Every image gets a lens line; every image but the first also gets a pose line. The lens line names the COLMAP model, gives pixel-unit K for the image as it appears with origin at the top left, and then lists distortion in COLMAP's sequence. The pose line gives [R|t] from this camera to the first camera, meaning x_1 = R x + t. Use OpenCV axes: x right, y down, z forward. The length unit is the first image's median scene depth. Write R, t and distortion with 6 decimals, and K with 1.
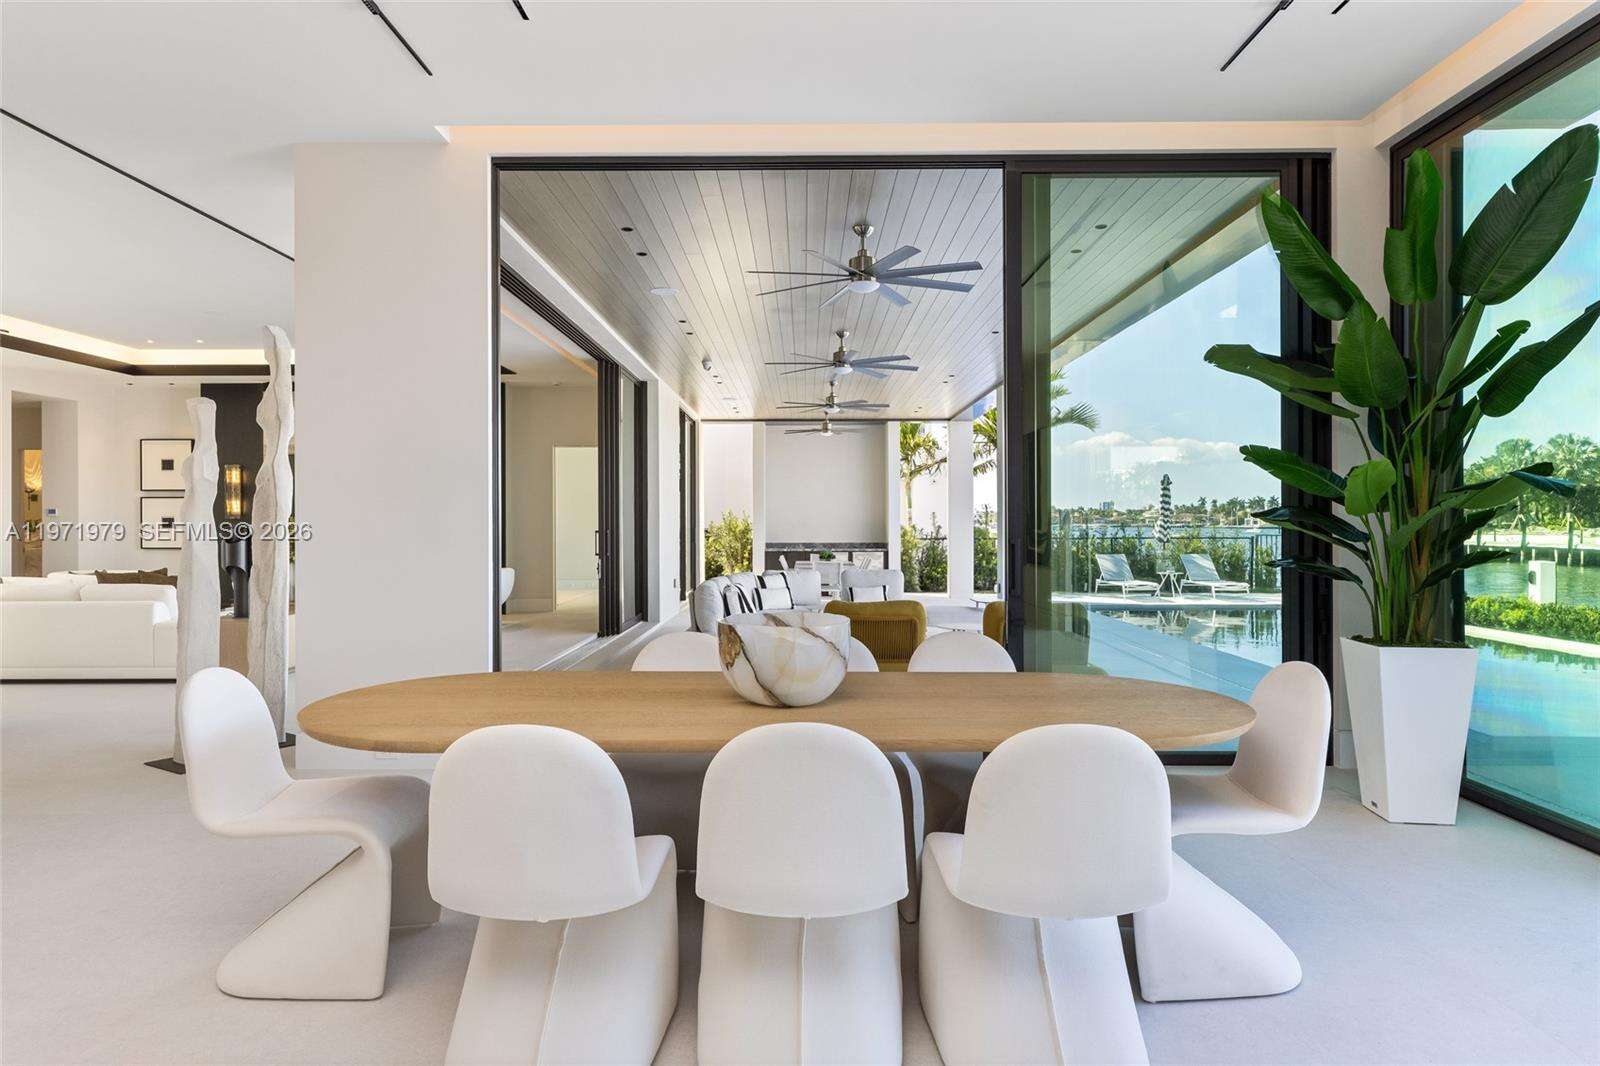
lens RADIAL K [[959.7, 0, 798.0], [0, 959.7, 520.1], [0, 0, 1]] dist [0.003952, -0.000207]
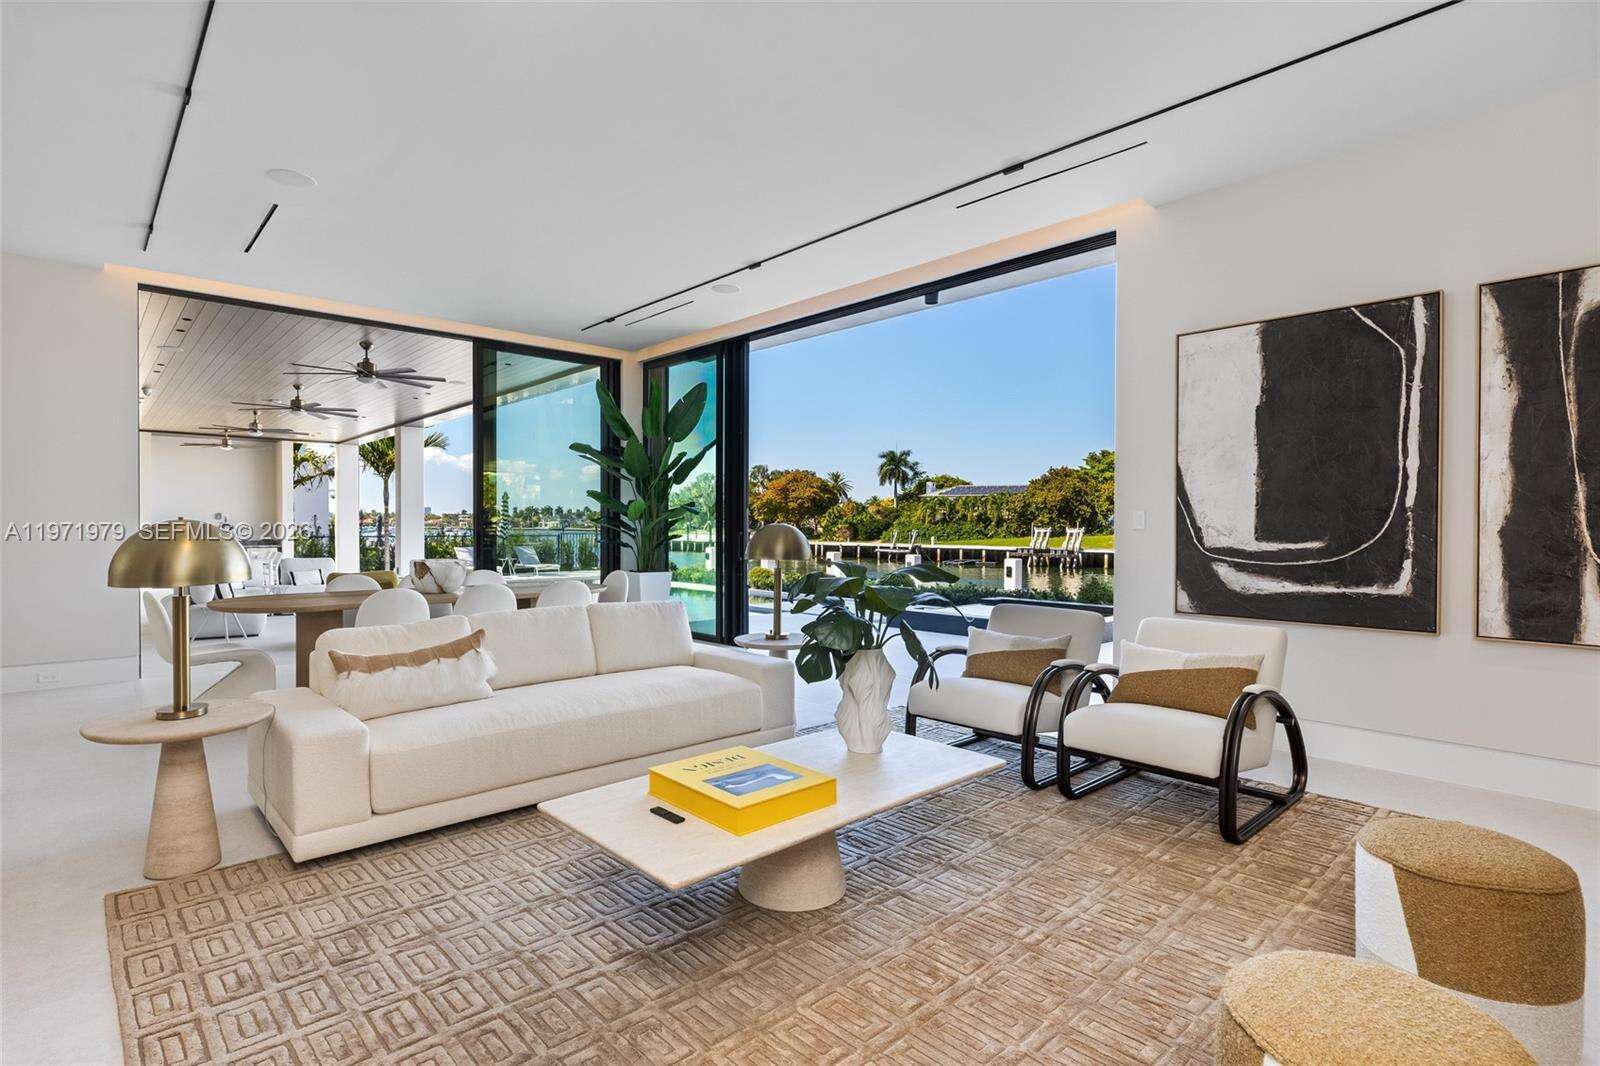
lens RADIAL K [[788.7, 0, 800.0], [0, 788.7, 533.0], [0, 0, 1]] dist [0.000167, 0.000217]
pose [[0.727525, -0.003321, 0.686073, -0.441533], [-0.005252, 0.999932, 0.010409, 0.002397], [-0.686061, -0.011176, 0.727459, -0.689554]]
